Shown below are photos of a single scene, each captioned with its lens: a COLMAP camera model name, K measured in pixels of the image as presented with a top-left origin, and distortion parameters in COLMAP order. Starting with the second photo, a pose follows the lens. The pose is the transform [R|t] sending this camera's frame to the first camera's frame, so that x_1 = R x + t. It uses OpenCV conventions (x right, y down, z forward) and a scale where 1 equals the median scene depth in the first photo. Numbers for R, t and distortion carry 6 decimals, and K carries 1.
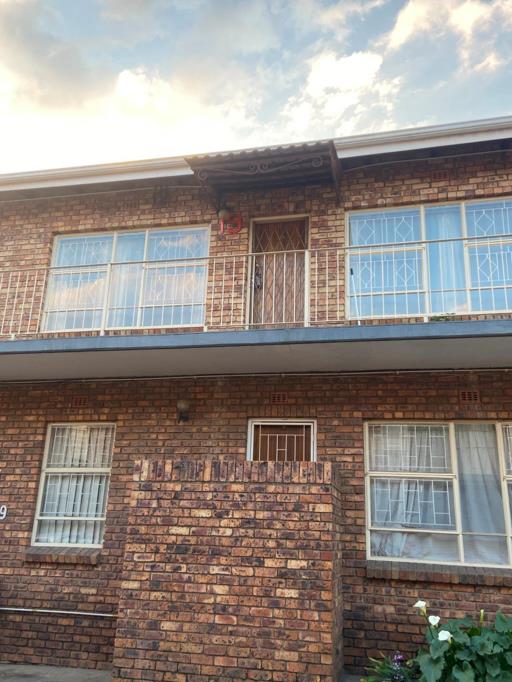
lens RADIAL K [[613.4, 0, 250.7], [0, 613.4, 328.2], [0, 0, 1]] dist [0.116672, -0.139891]
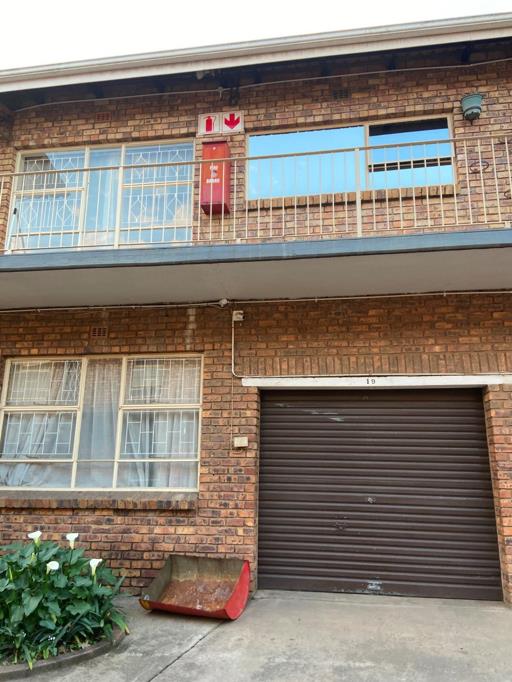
lens RADIAL K [[520.4, 0, 280.2], [0, 520.4, 330.1], [0, 0, 1]] dist [0.102814, -0.104623]
pose [[0.996477, -0.008349, 0.083454, 0.571840], [0.001668, 0.996810, 0.079797, 0.035729], [-0.083854, -0.079377, 0.993312, 0.097951]]
